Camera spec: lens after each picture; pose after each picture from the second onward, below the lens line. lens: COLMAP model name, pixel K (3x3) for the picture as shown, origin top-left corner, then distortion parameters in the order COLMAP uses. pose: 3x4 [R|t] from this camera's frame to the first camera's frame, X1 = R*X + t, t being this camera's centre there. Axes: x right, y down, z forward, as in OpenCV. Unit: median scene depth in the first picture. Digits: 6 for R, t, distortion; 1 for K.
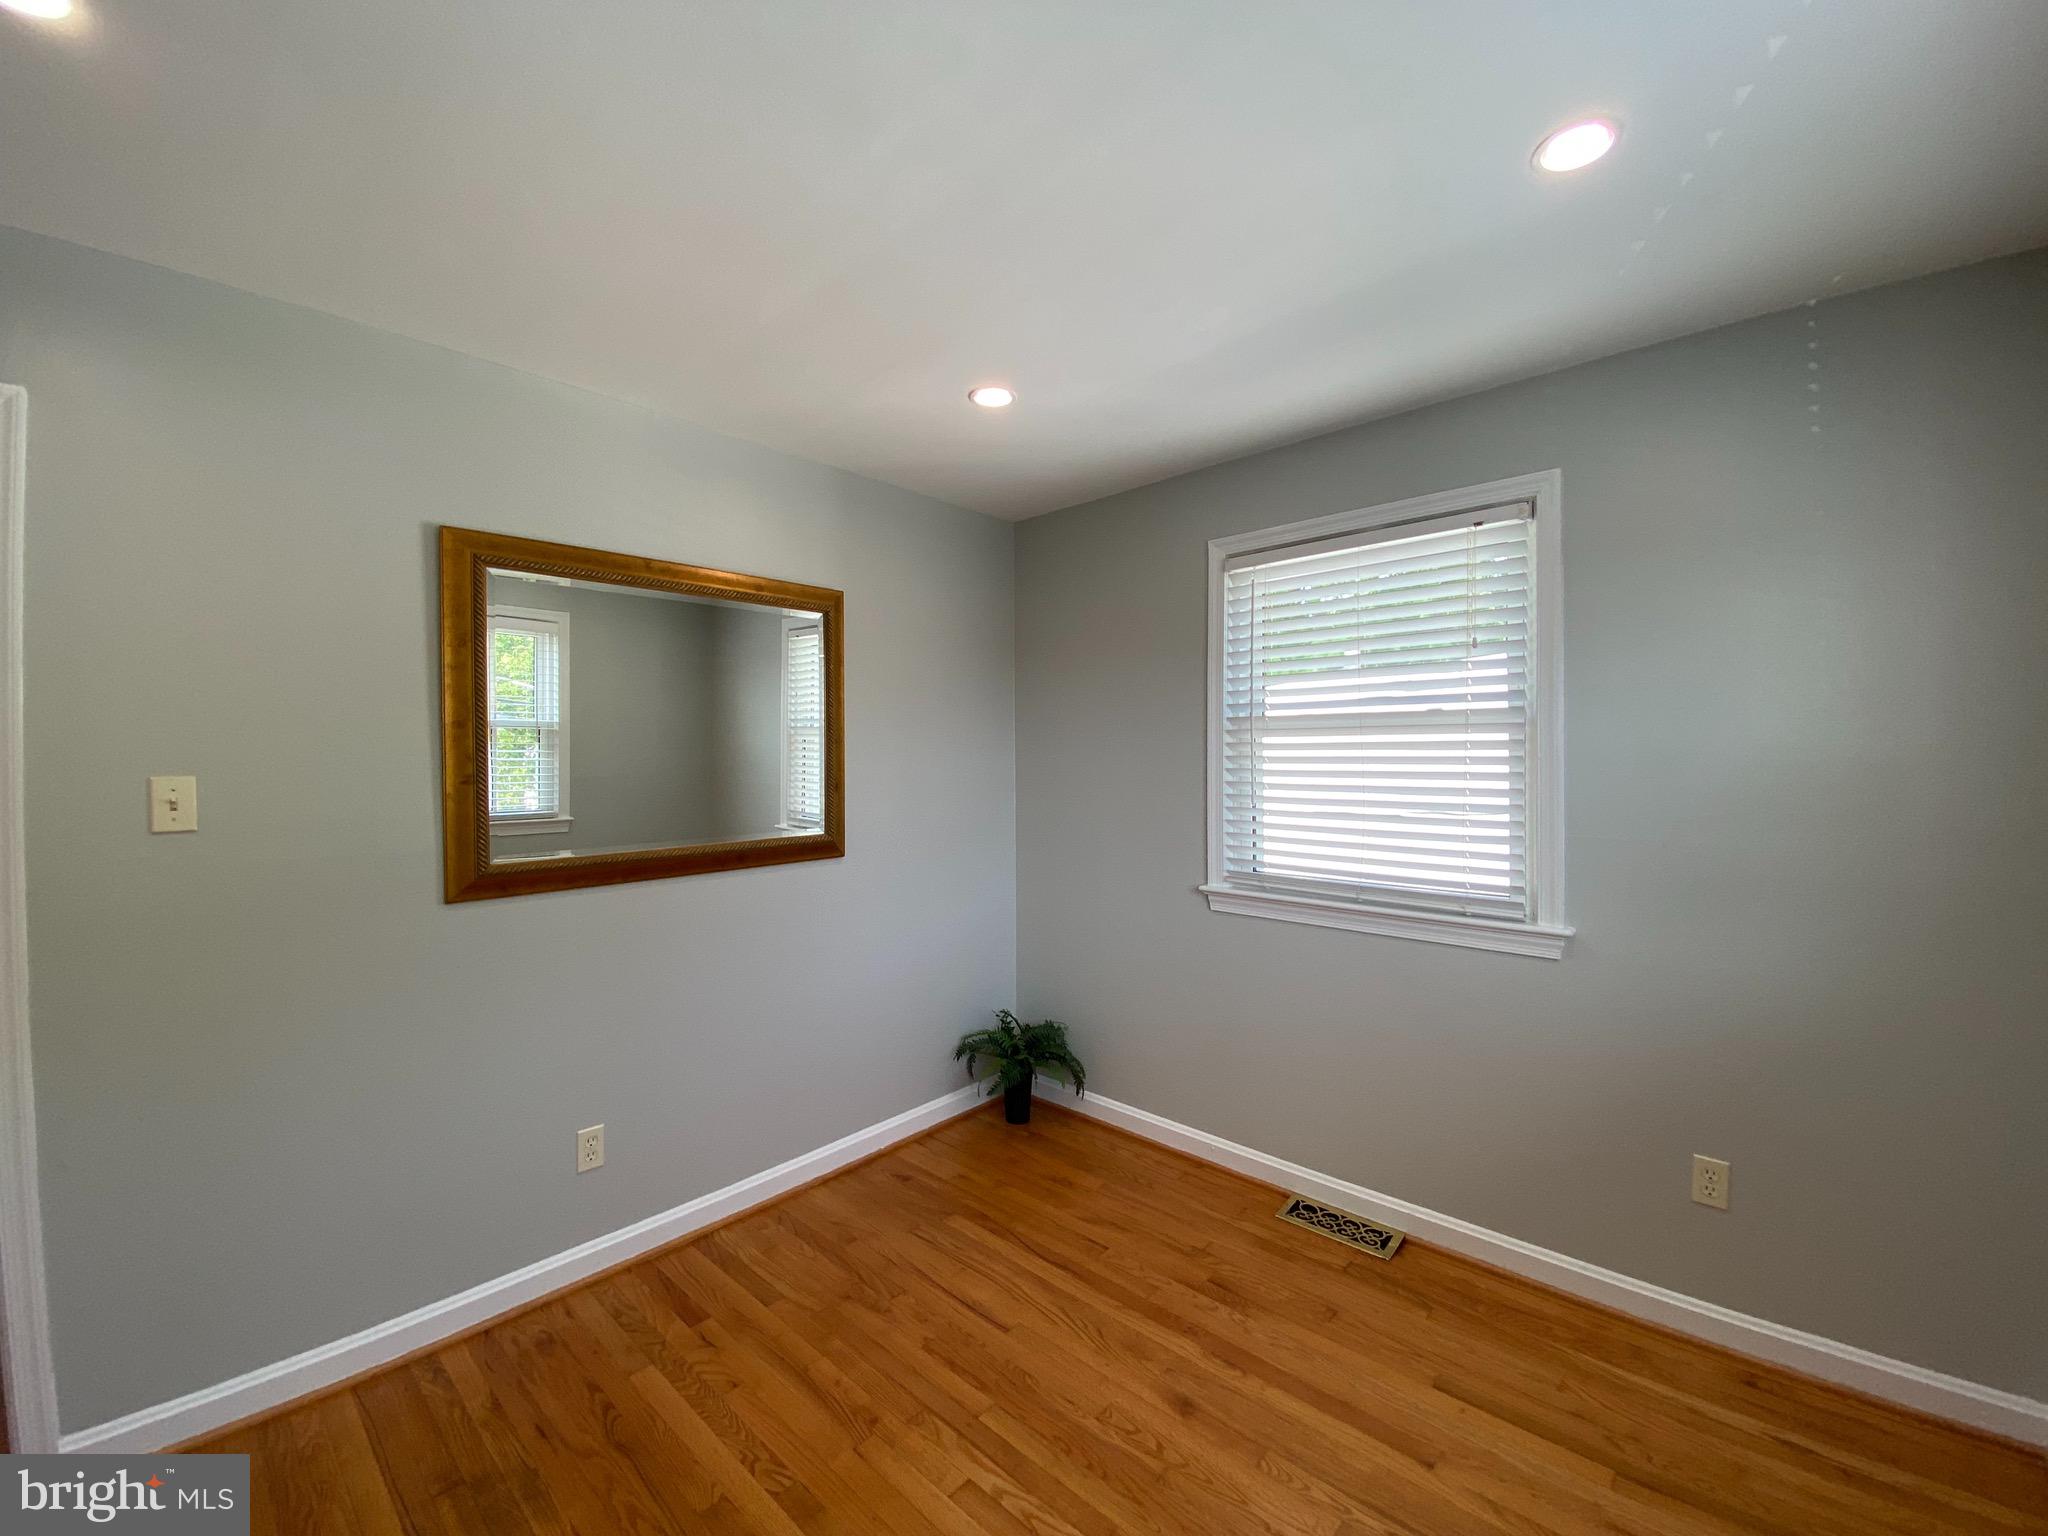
lens RADIAL K [[829.9, 0, 1030.8], [0, 829.9, 751.7], [0, 0, 1]] dist [0.006446, -0.014578]
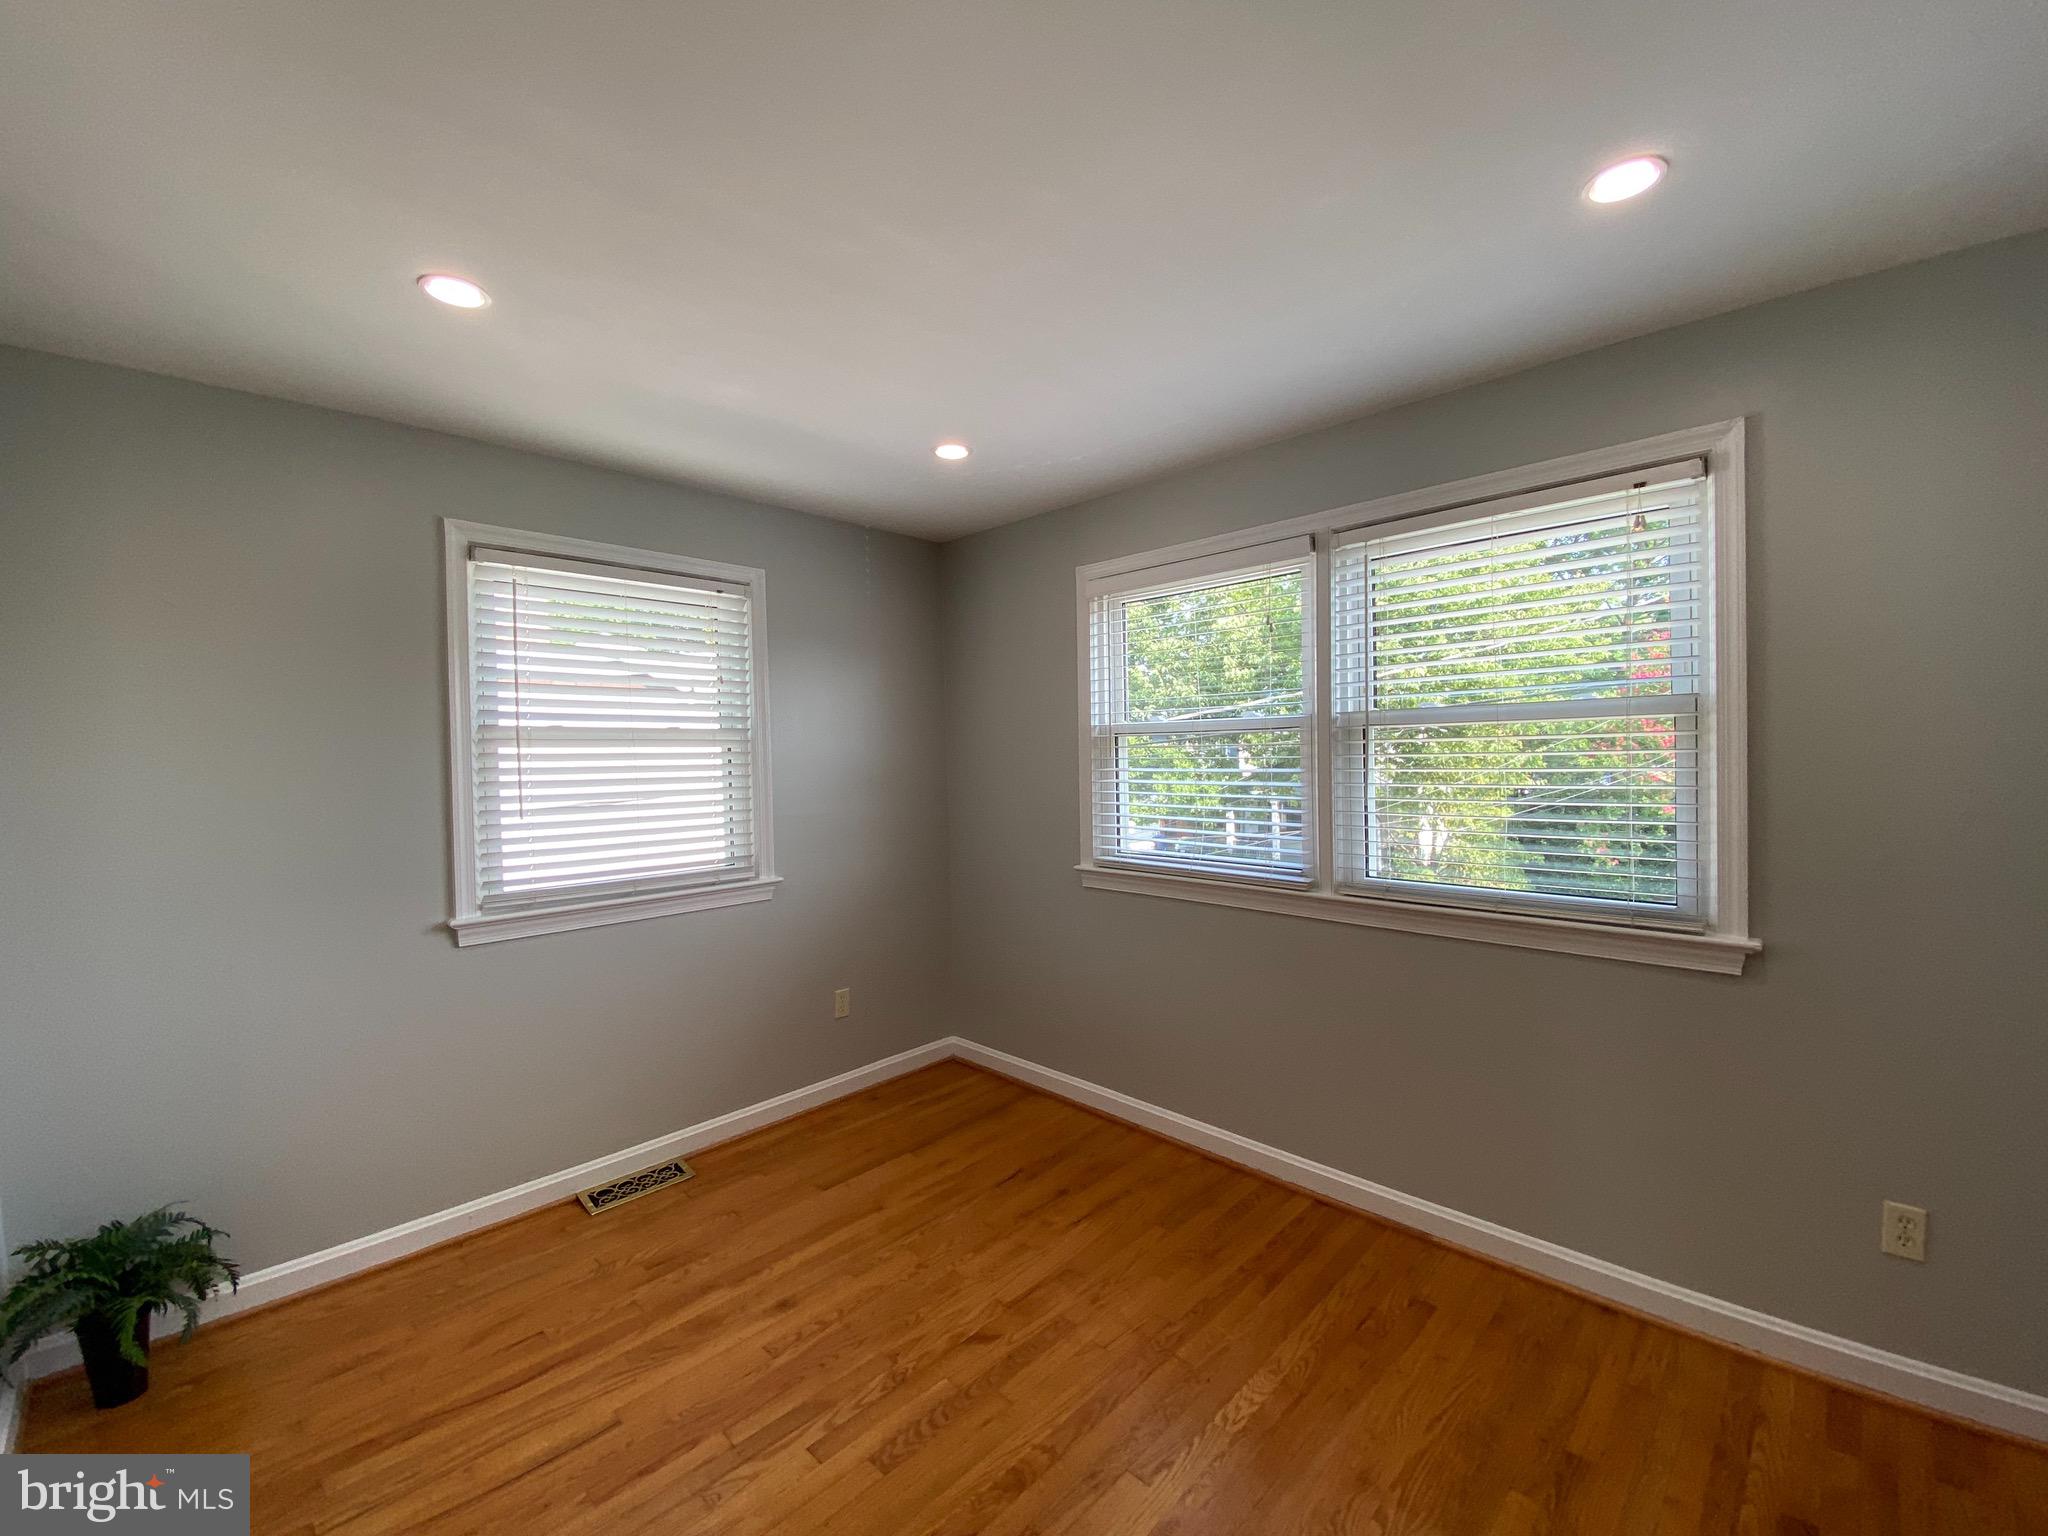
lens RADIAL K [[829.9, 0, 1007.7], [0, 829.9, 757.8], [0, 0, 1]] dist [0.006446, -0.014578]
pose [[0.038193, -0.003748, 0.999263, -0.784951], [0.017219, 0.999847, 0.003092, -0.000090], [-0.999122, 0.017088, 0.038251, 0.484848]]
